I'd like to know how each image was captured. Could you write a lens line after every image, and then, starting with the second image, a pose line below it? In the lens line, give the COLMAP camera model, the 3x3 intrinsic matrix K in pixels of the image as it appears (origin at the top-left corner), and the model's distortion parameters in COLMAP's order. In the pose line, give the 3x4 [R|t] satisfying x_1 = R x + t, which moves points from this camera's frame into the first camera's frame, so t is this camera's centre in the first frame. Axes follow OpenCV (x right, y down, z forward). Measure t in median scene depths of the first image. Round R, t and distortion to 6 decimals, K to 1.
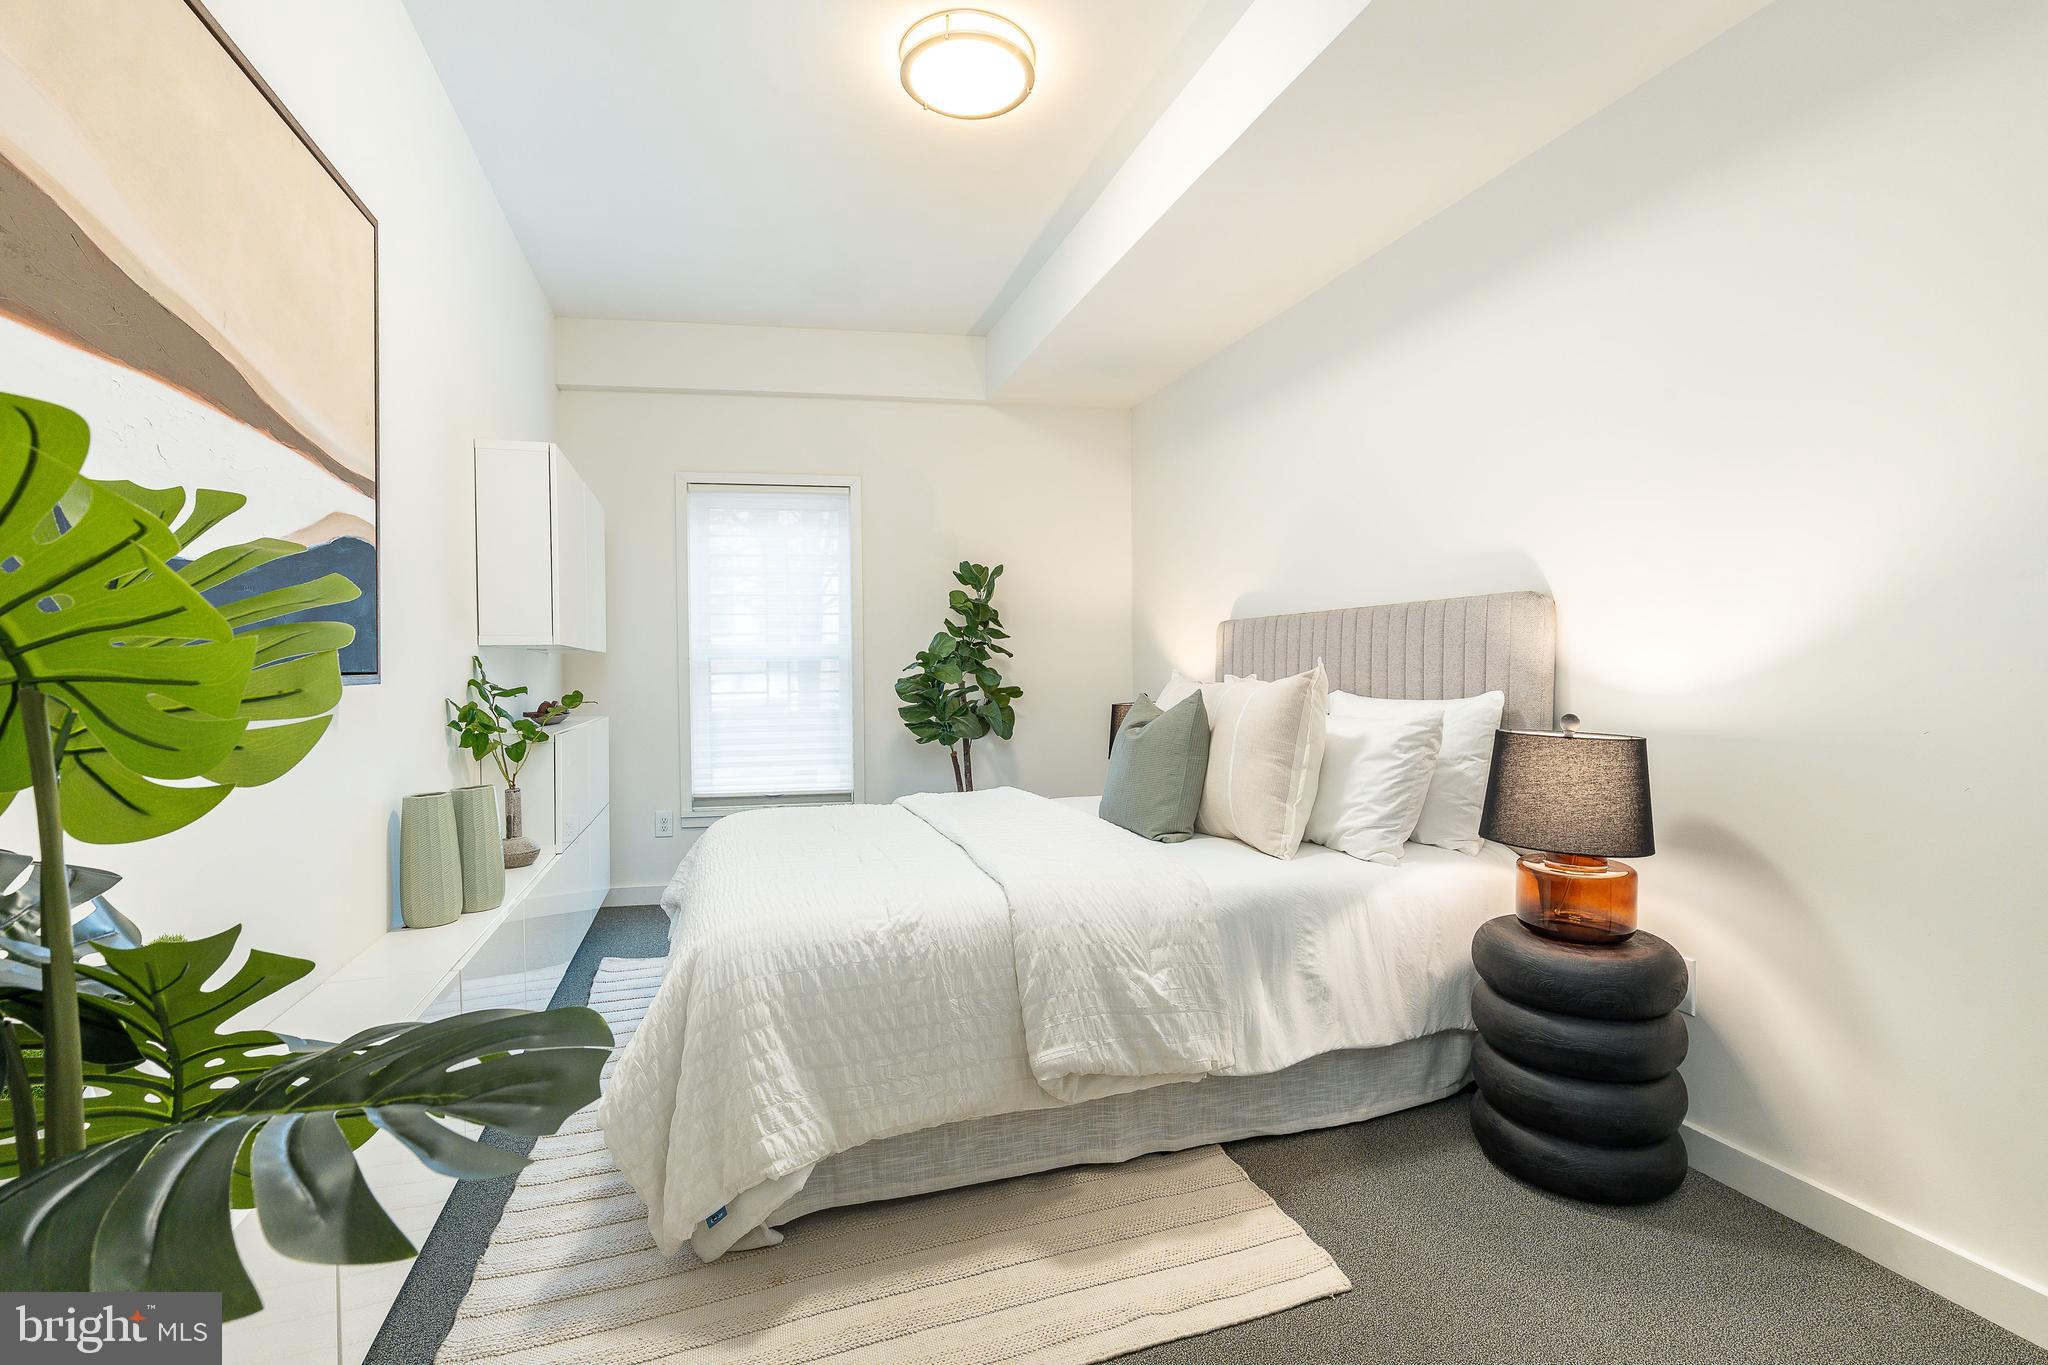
lens RADIAL K [[903.0, 0, 1031.1], [0, 903.0, 678.3], [0, 0, 1]] dist [0.006506, -0.000753]
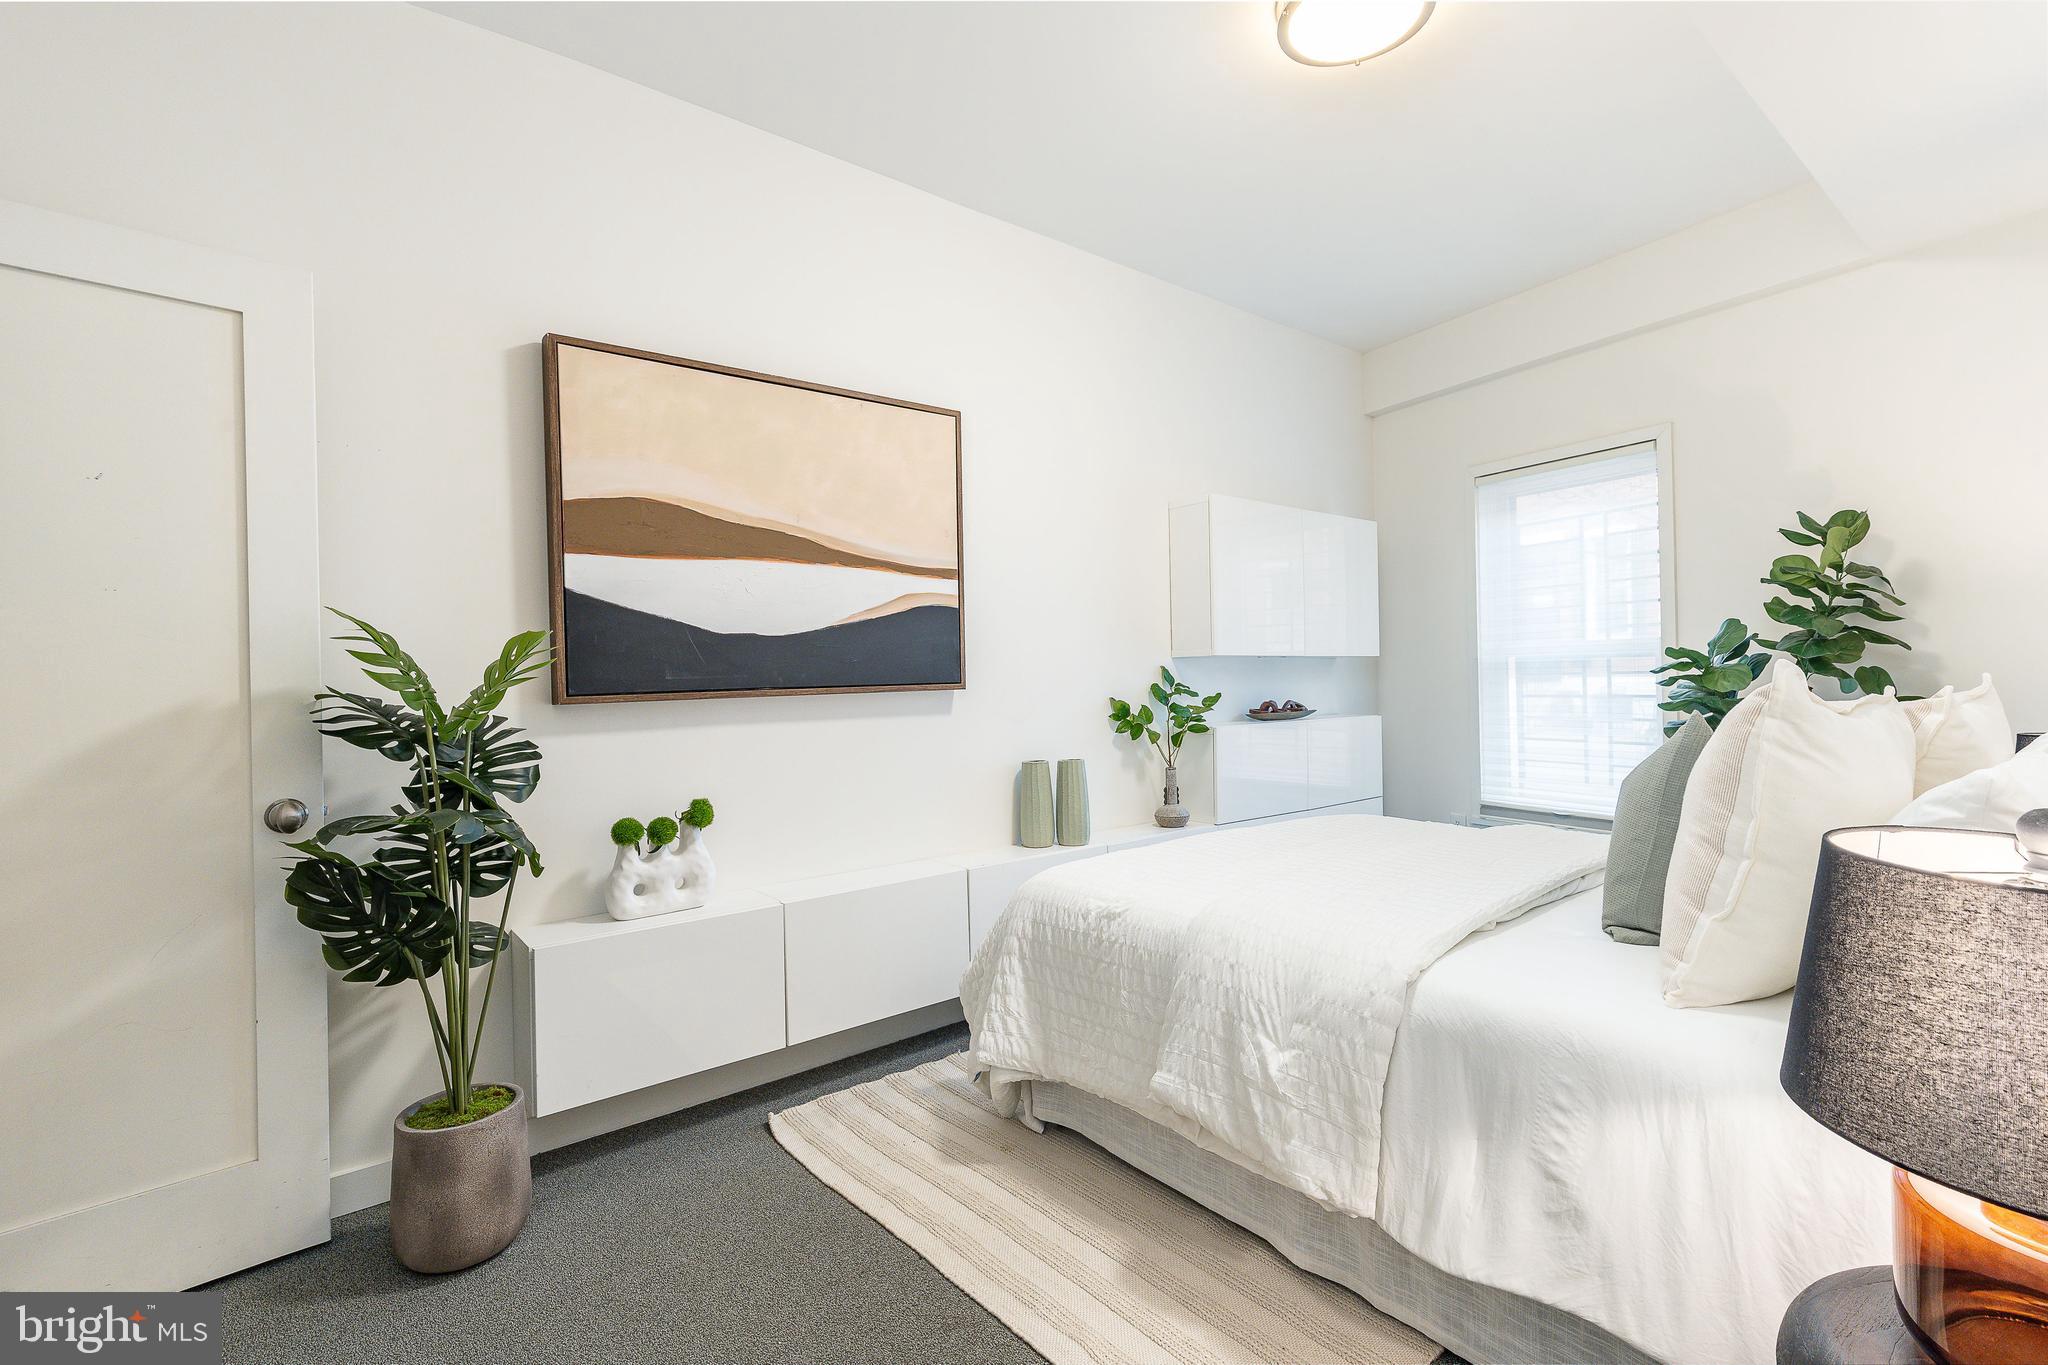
lens RADIAL K [[903.0, 0, 1028.4], [0, 903.0, 681.2], [0, 0, 1]] dist [0.006506, -0.000753]
pose [[0.368637, 0.004405, -0.929563, 0.835342], [0.005688, 0.999959, 0.006994, -0.020333], [0.929556, -0.007866, 0.368597, 0.483973]]
